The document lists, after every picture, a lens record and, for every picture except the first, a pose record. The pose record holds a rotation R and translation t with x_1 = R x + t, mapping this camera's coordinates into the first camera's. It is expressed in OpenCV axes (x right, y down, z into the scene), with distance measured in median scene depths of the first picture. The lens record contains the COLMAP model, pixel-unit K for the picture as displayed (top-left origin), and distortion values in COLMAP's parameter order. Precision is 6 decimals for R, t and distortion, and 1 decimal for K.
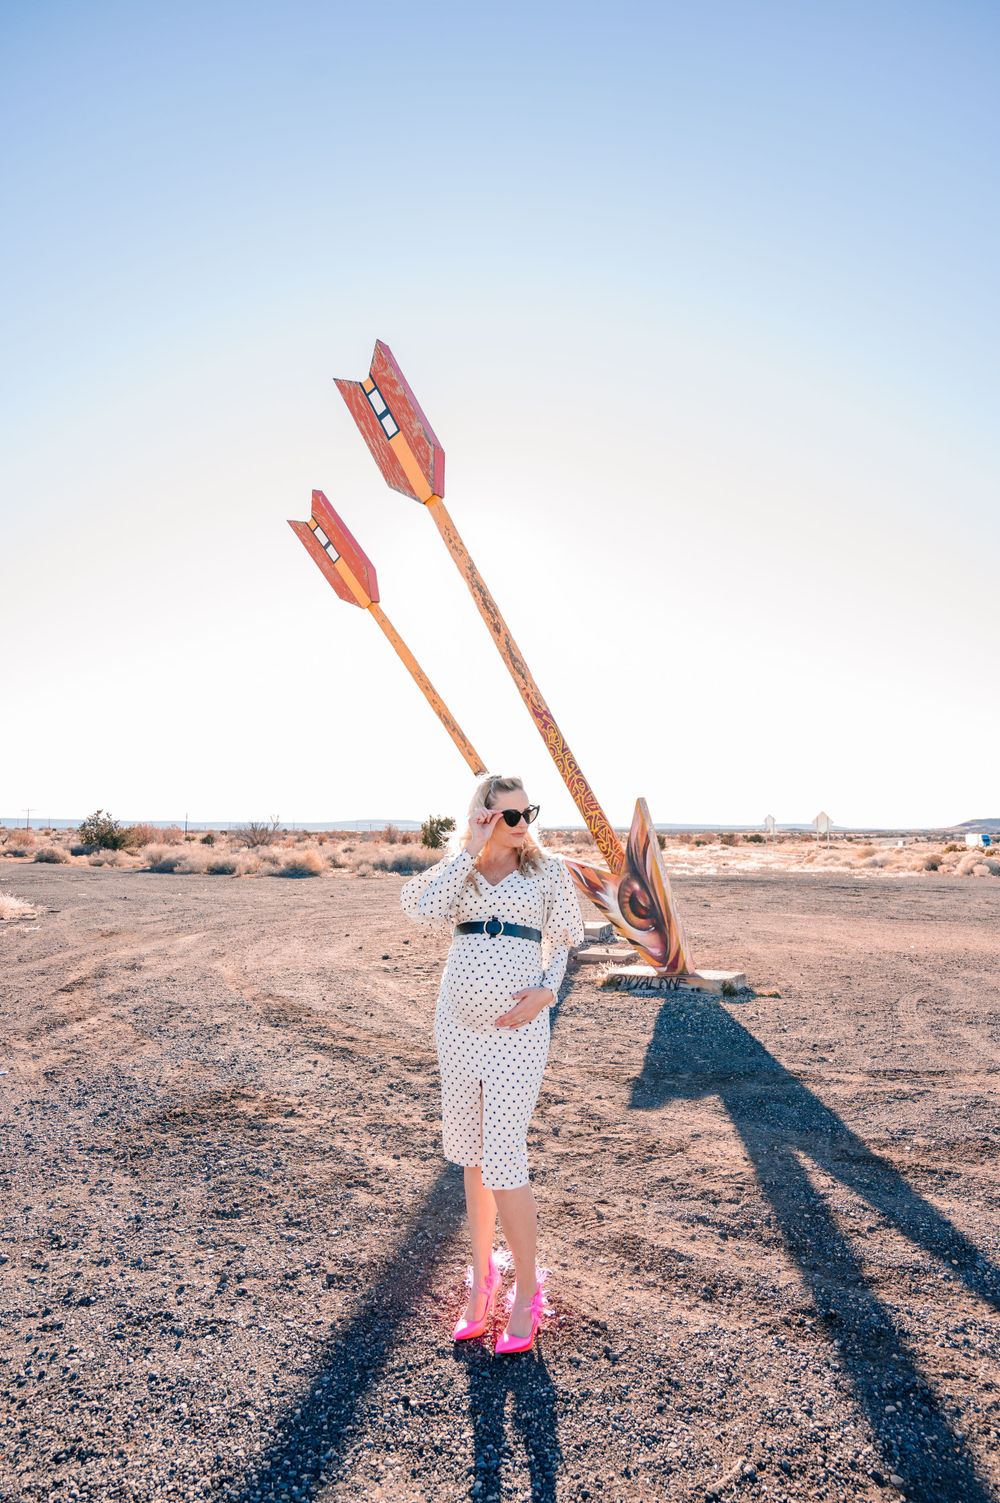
lens RADIAL K [[965.8, 0, 485.1], [0, 965.8, 771.5], [0, 0, 1]] dist [-0.008555, 0.007903]
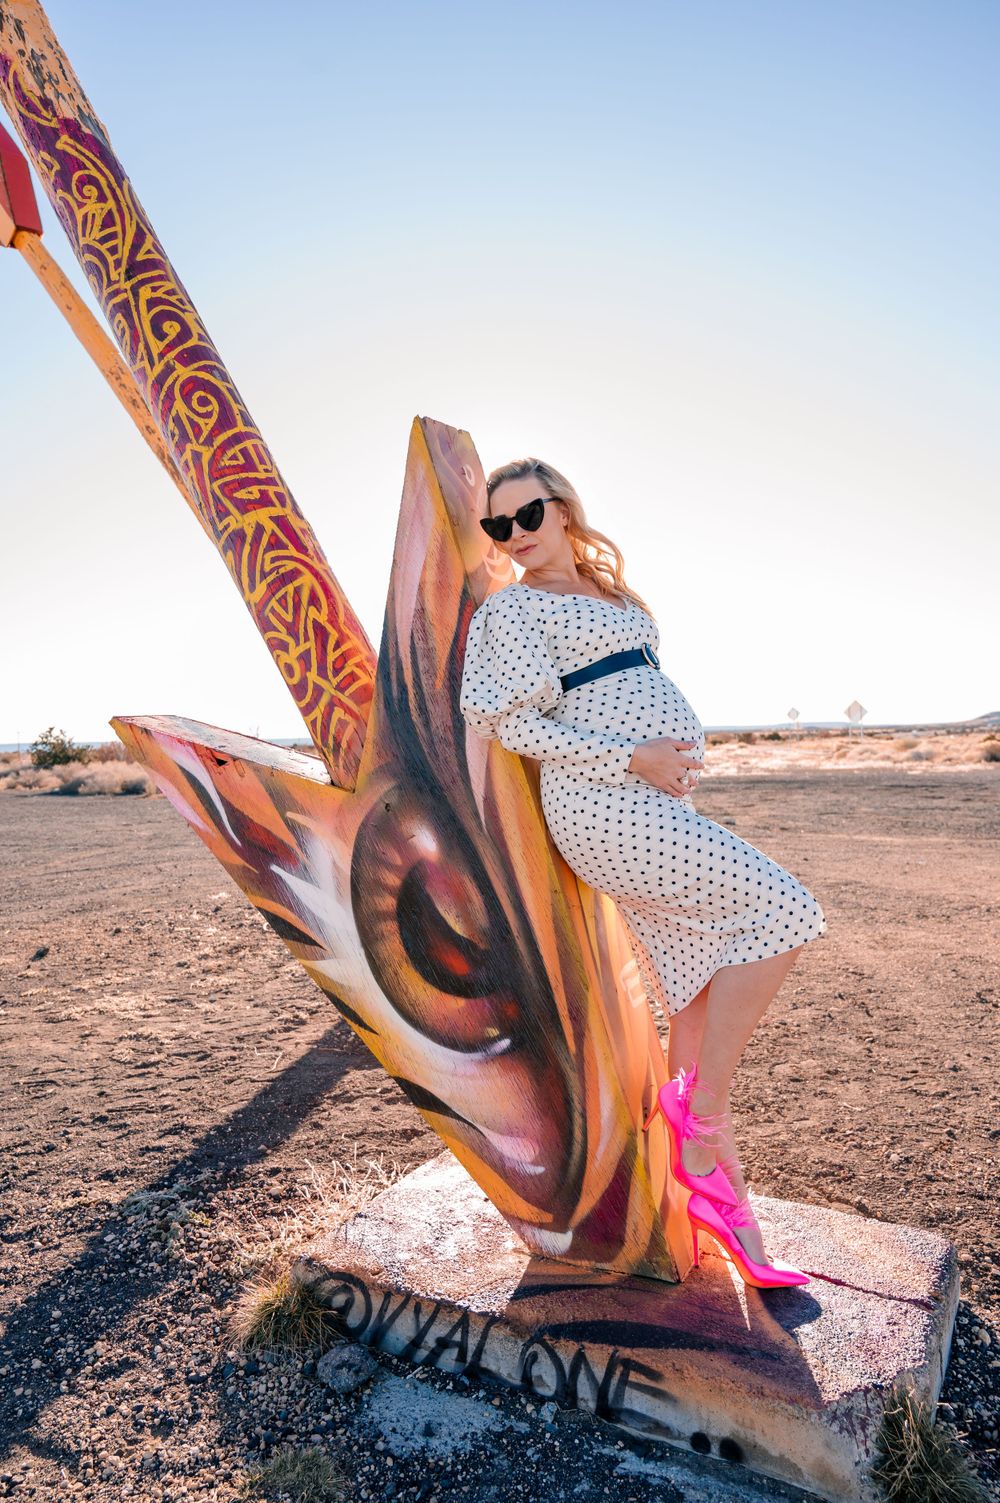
lens RADIAL K [[965.8, 0, 505.1], [0, 965.8, 760.6], [0, 0, 1]] dist [-0.008555, 0.007903]
pose [[0.999433, -0.032892, 0.007216, 0.172196], [0.032184, 0.996052, 0.082727, 0.084140], [-0.009909, -0.082448, 0.996546, 0.786905]]
